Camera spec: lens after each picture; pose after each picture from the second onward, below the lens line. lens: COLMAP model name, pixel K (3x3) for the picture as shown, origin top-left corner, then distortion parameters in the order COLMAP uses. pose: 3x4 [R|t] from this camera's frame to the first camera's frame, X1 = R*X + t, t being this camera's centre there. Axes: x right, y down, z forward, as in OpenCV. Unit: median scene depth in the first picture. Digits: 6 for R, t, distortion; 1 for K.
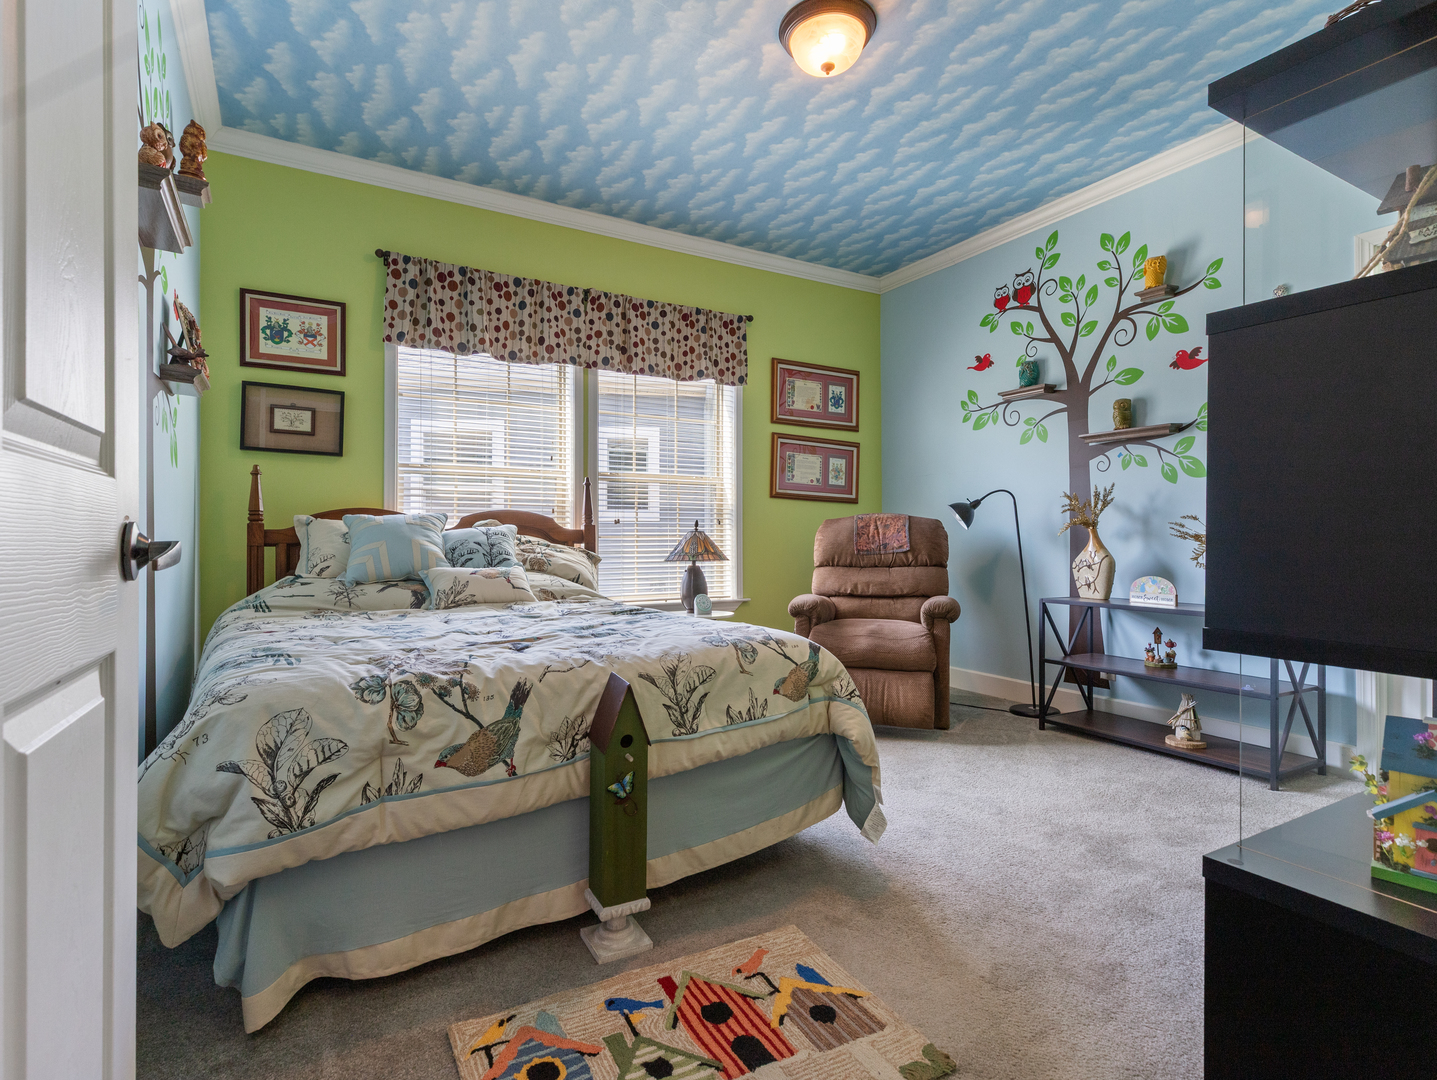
lens RADIAL K [[731.0, 0, 716.0], [0, 731.0, 520.5], [0, 0, 1]] dist [0.002588, 0.000068]
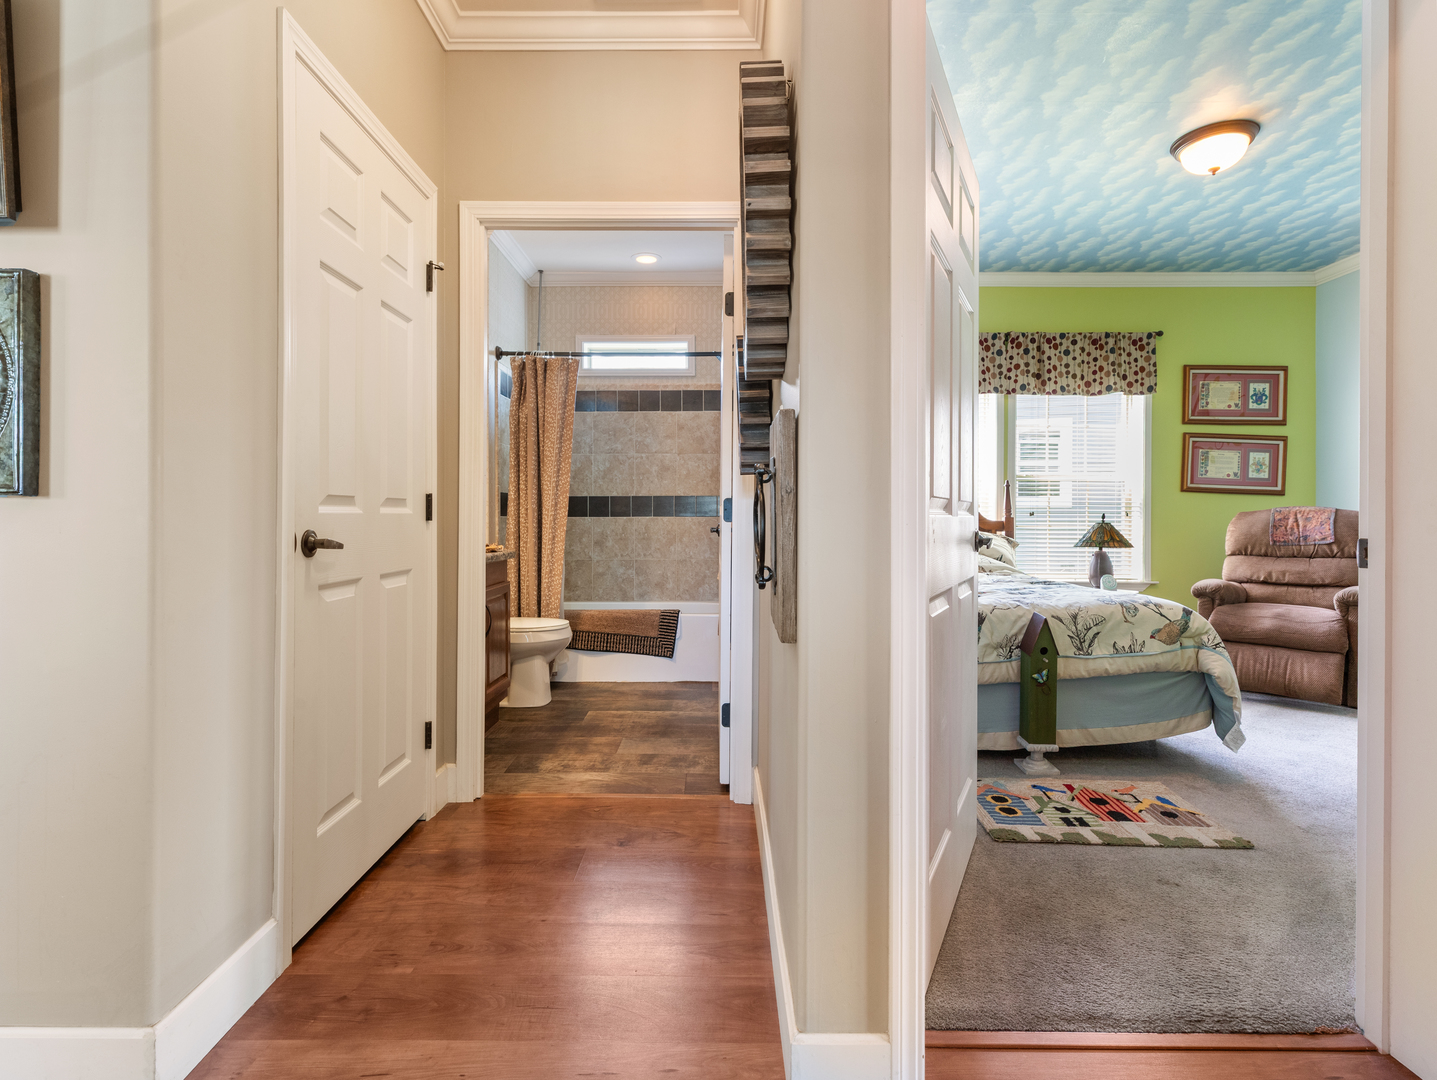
lens RADIAL K [[731.0, 0, 716.0], [0, 731.0, 520.5], [0, 0, 1]] dist [0.002588, 0.000068]
pose [[0.861596, 0.007924, -0.507532, 0.035412], [0.005690, 0.999665, 0.025266, -0.022952], [0.507562, -0.024657, 0.861262, -0.364481]]
